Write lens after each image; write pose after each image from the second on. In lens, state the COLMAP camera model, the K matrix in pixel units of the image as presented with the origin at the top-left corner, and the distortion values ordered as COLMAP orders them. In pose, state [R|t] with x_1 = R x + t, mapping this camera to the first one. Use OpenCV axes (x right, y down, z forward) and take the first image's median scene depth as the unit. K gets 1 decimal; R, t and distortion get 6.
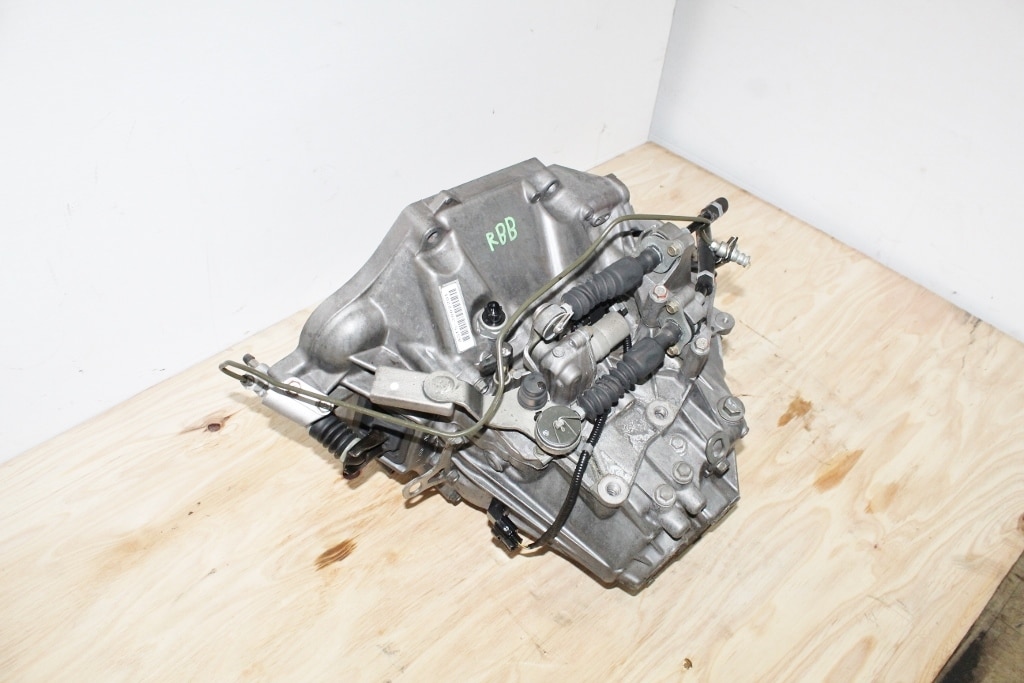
lens RADIAL K [[848.2, 0, 516.1], [0, 848.2, 347.9], [0, 0, 1]] dist [-0.155611, 0.129482]
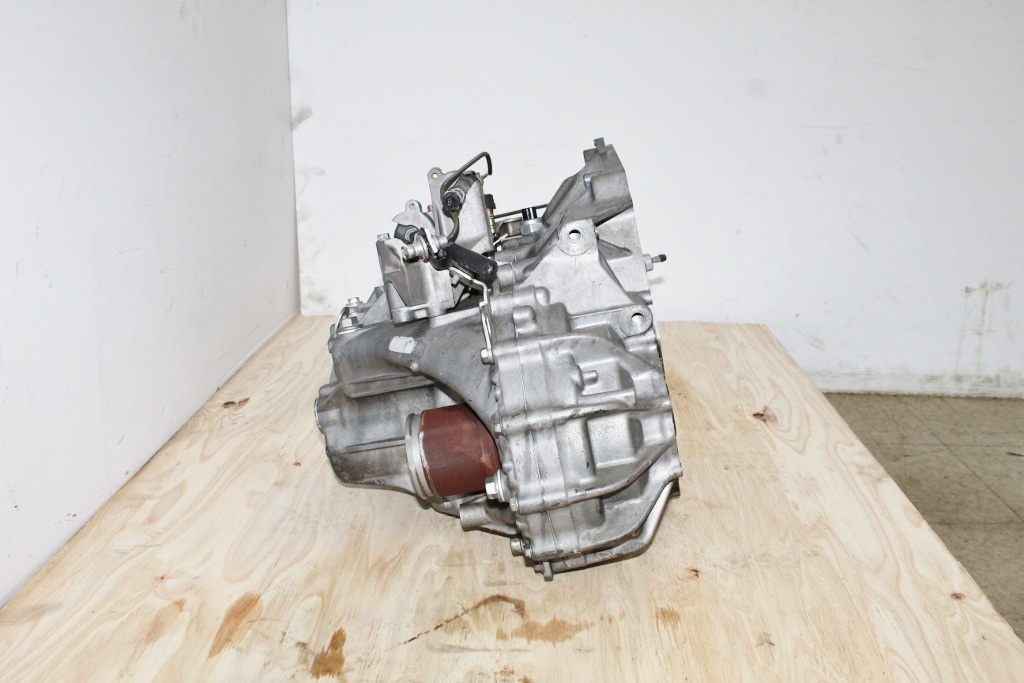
lens RADIAL K [[956.1, 0, 519.0], [0, 956.1, 346.4], [0, 0, 1]] dist [-0.089175, 0.000000]
pose [[-0.705326, 0.155233, -0.691678, 0.845907], [-0.514317, 0.559424, 0.650017, -0.717517], [0.487845, 0.814216, -0.314737, 1.358133]]
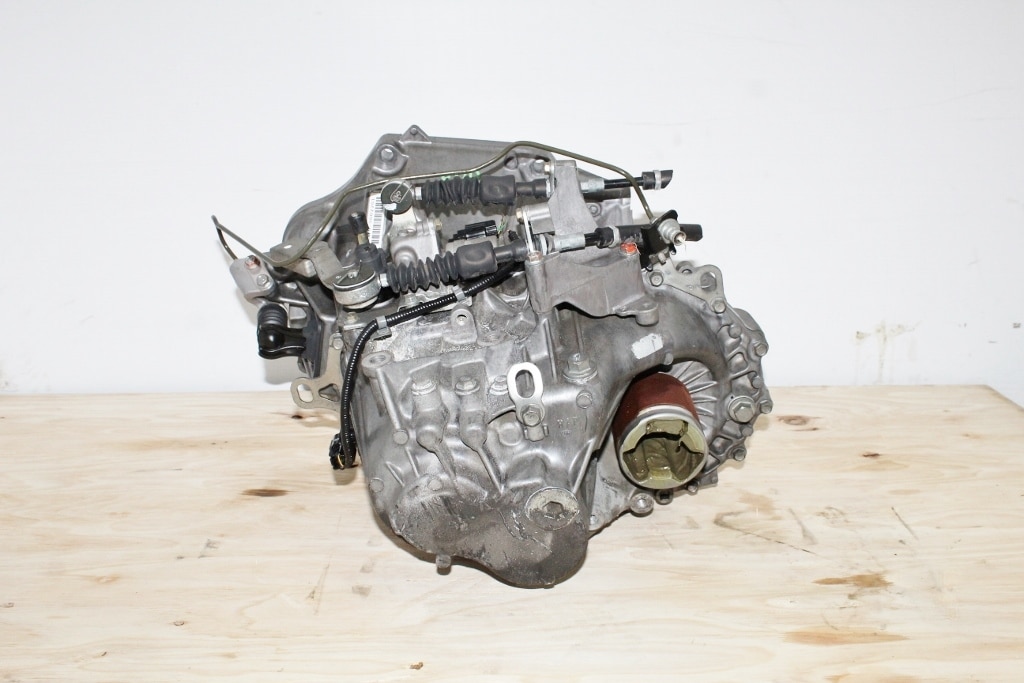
lens RADIAL K [[1021.6, 0, 523.9], [0, 1021.6, 376.6], [0, 0, 1]] dist [-0.077579, 0.000000]
pose [[0.745647, 0.149411, -0.649374, 0.791071], [-0.432931, 0.849451, -0.301669, 0.369717], [0.506539, 0.506073, 0.698075, 0.250628]]
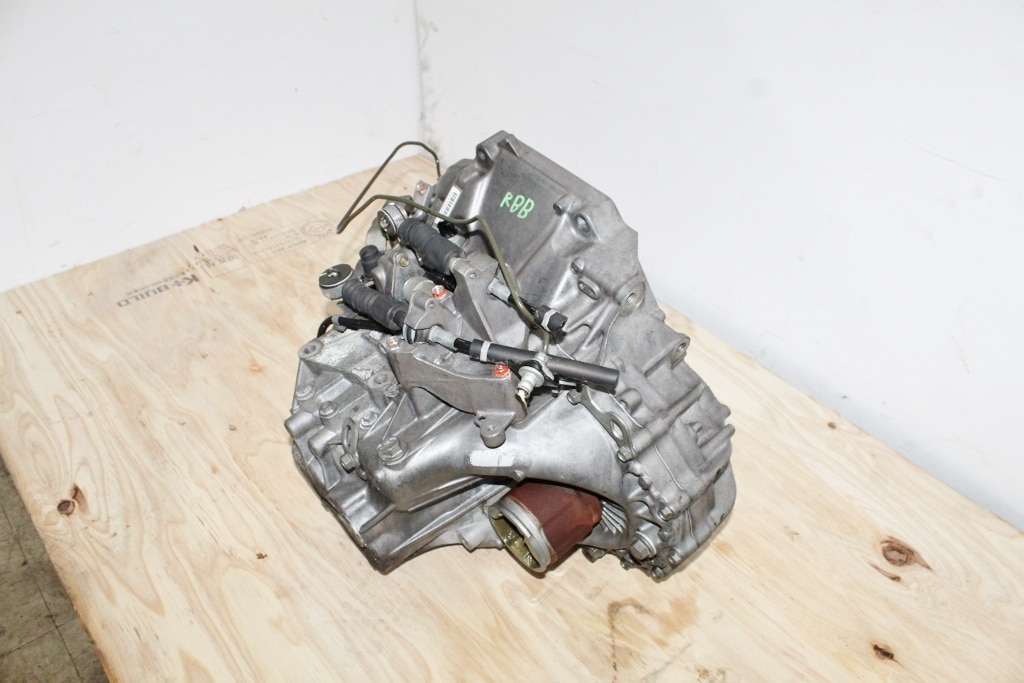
lens RADIAL K [[848.2, 0, 516.4], [0, 848.2, 337.6], [0, 0, 1]] dist [-0.155611, 0.129482]
pose [[-0.045484, 0.580325, -0.813114, 0.849700], [-0.716600, 0.548146, 0.431300, -0.448003], [0.695999, 0.602295, 0.390929, 0.597797]]
